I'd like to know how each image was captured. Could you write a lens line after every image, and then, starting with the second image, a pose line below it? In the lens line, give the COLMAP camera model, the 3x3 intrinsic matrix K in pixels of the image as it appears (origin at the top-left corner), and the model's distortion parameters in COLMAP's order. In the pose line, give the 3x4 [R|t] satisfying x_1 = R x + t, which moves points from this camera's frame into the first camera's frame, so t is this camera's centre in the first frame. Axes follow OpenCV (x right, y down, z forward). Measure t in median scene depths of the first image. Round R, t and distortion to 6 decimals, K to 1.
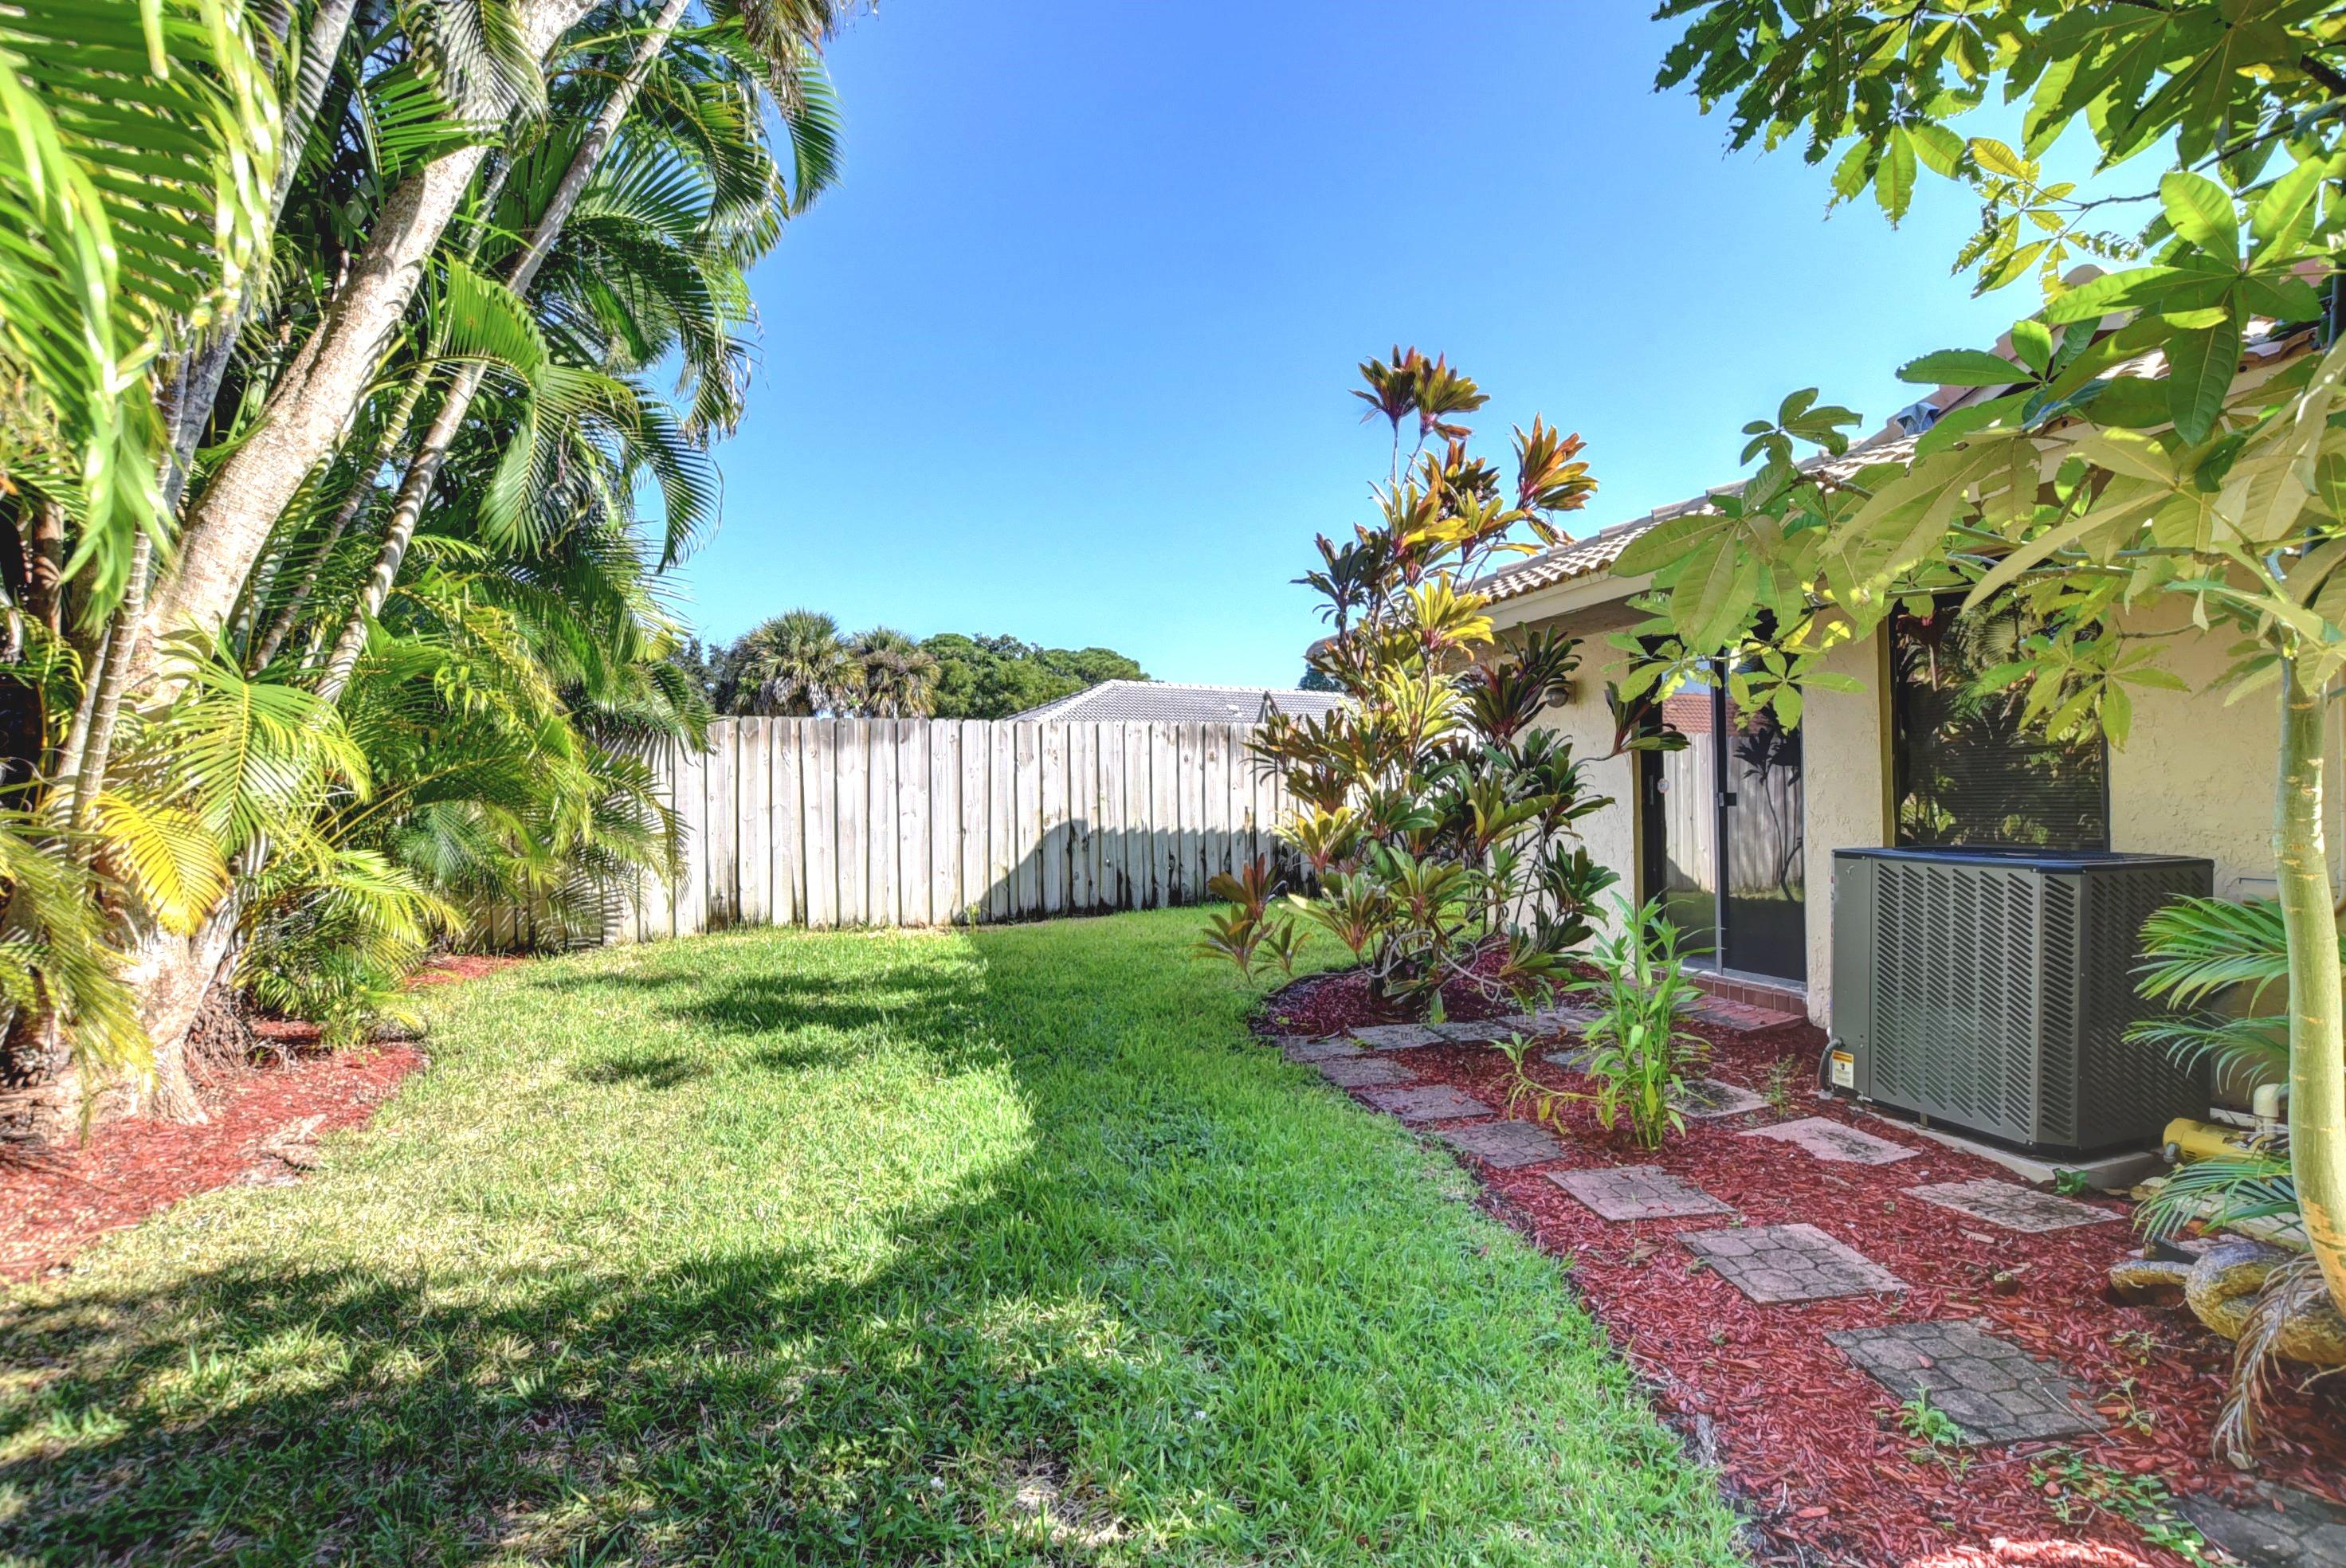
lens RADIAL K [[1037.6, 0, 1183.1], [0, 1037.6, 794.6], [0, 0, 1]] dist [-0.027185, 0.000708]
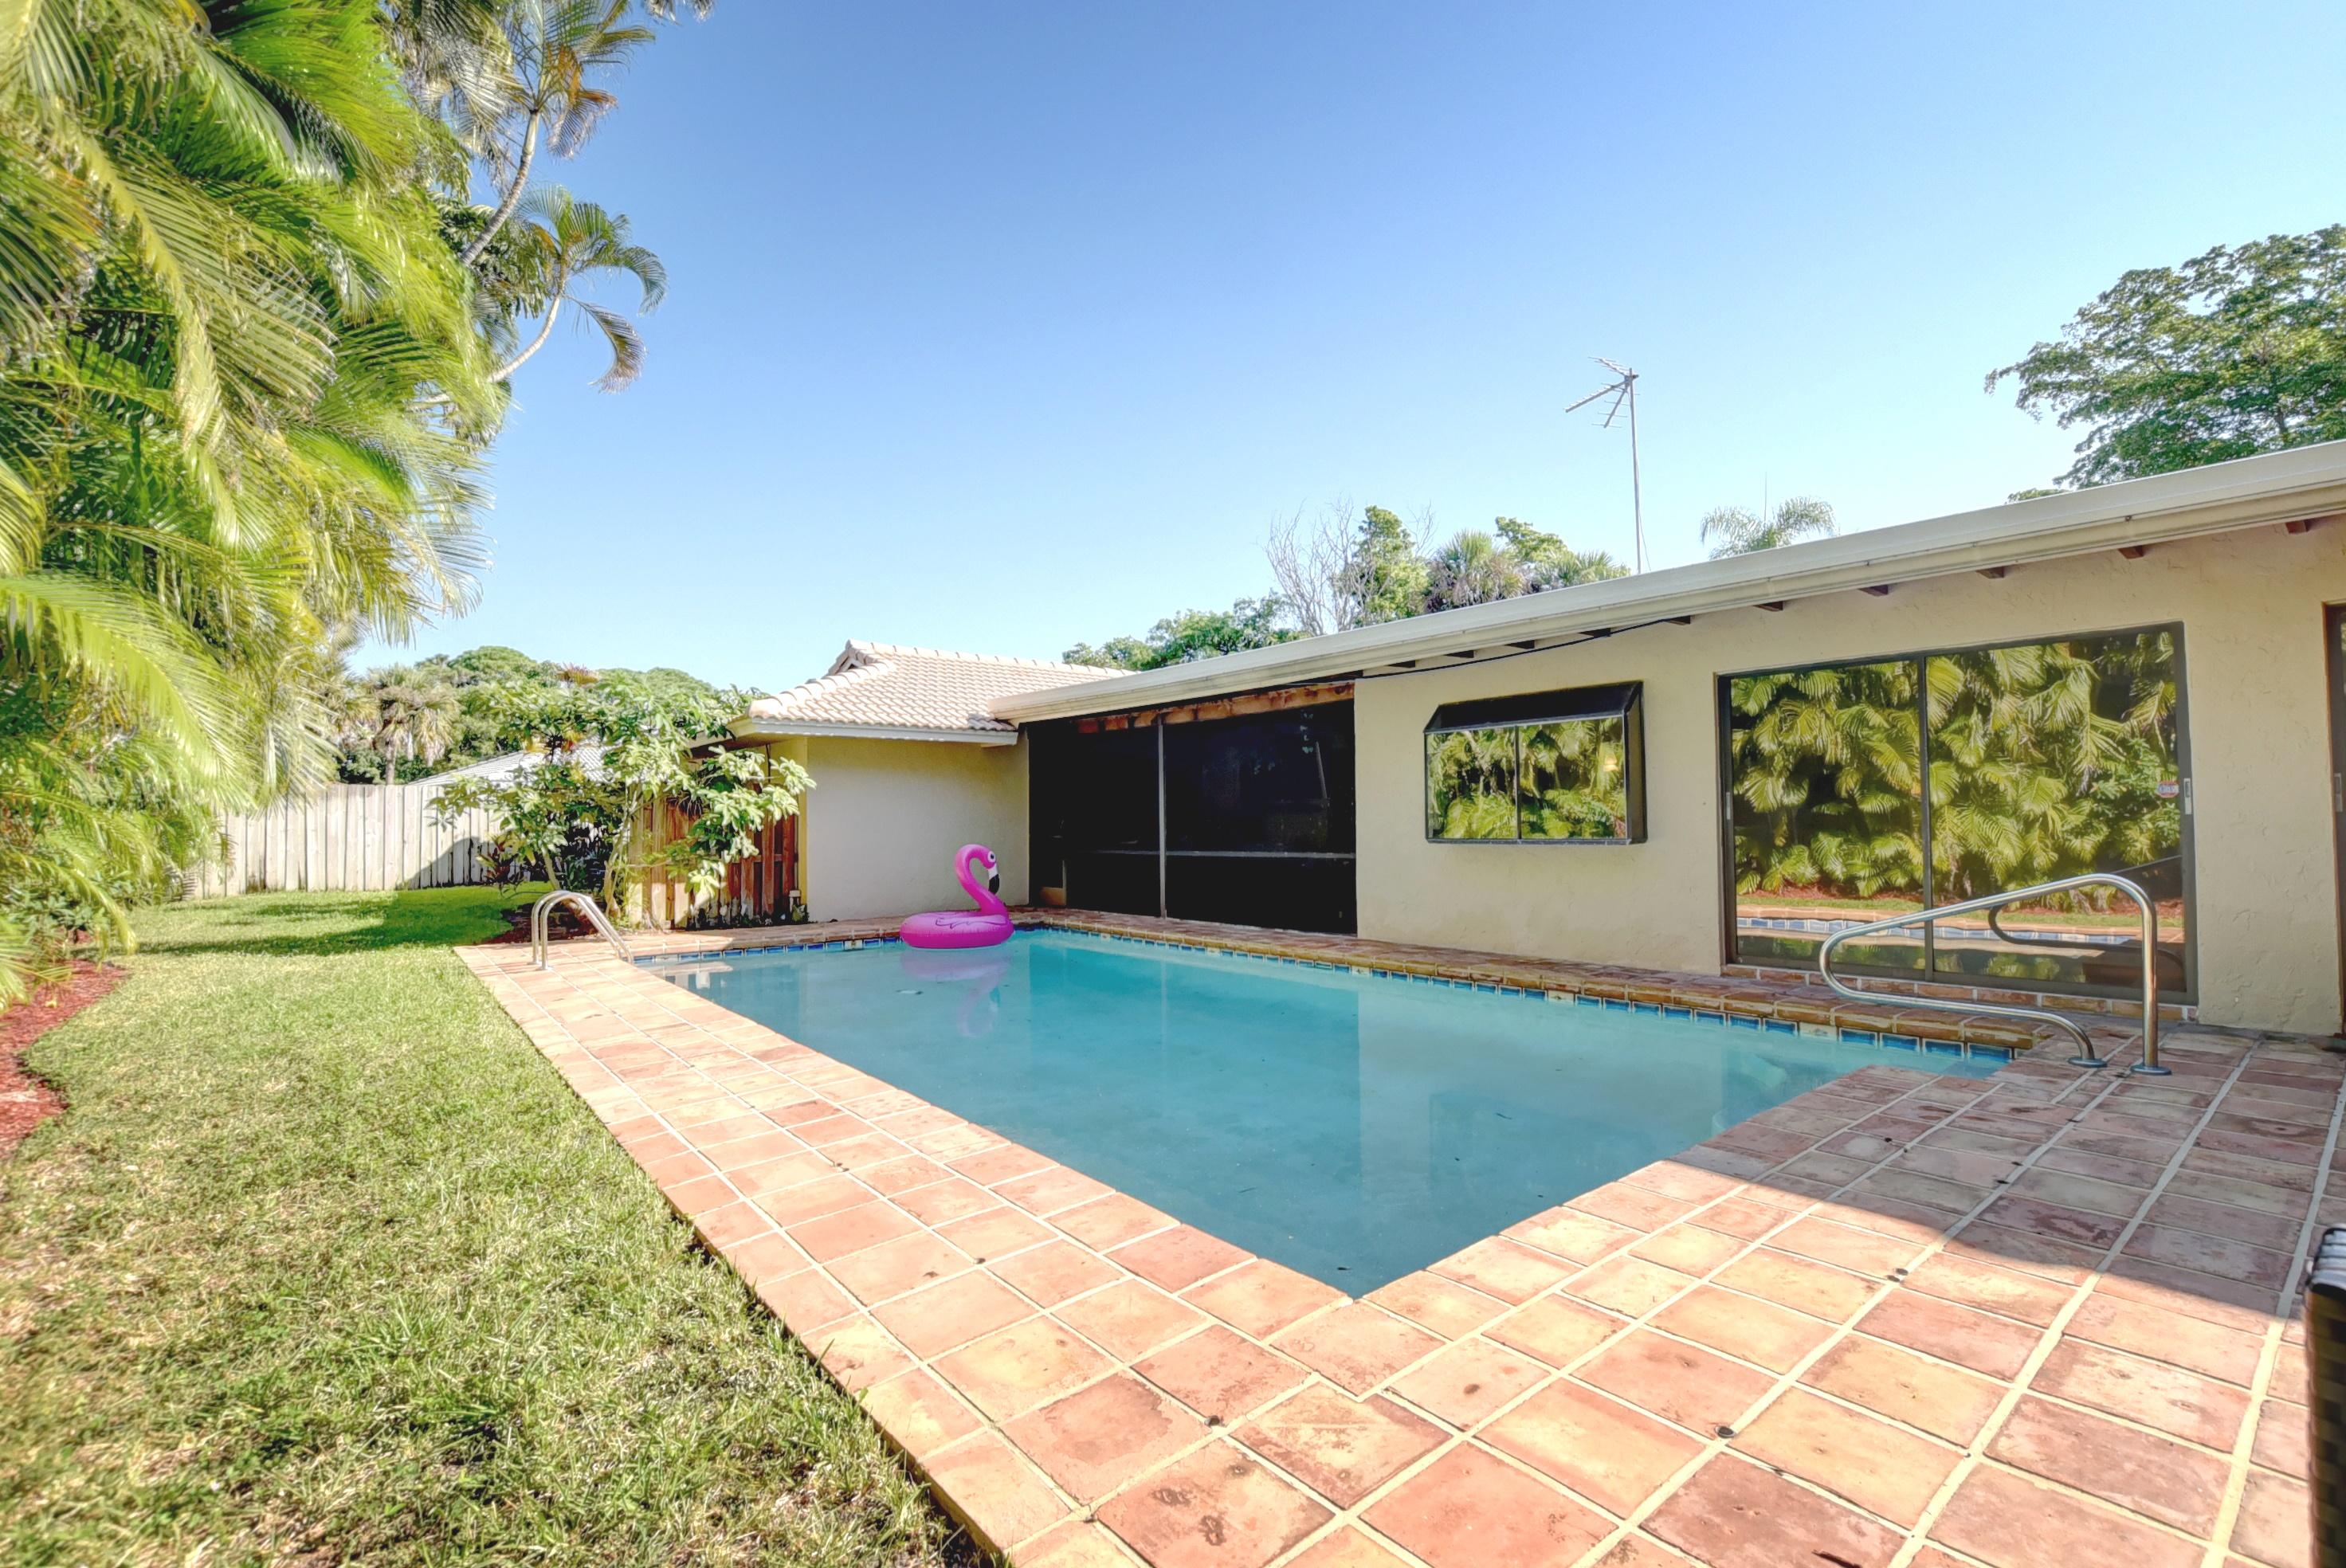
lens RADIAL K [[1037.6, 0, 1183.1], [0, 1037.6, 794.6], [0, 0, 1]] dist [-0.027185, 0.000708]
pose [[0.937079, 0.012998, 0.348876, 0.481519], [-0.006058, 0.999762, -0.020977, -0.022855], [-0.349066, 0.017544, 0.936934, -1.293252]]
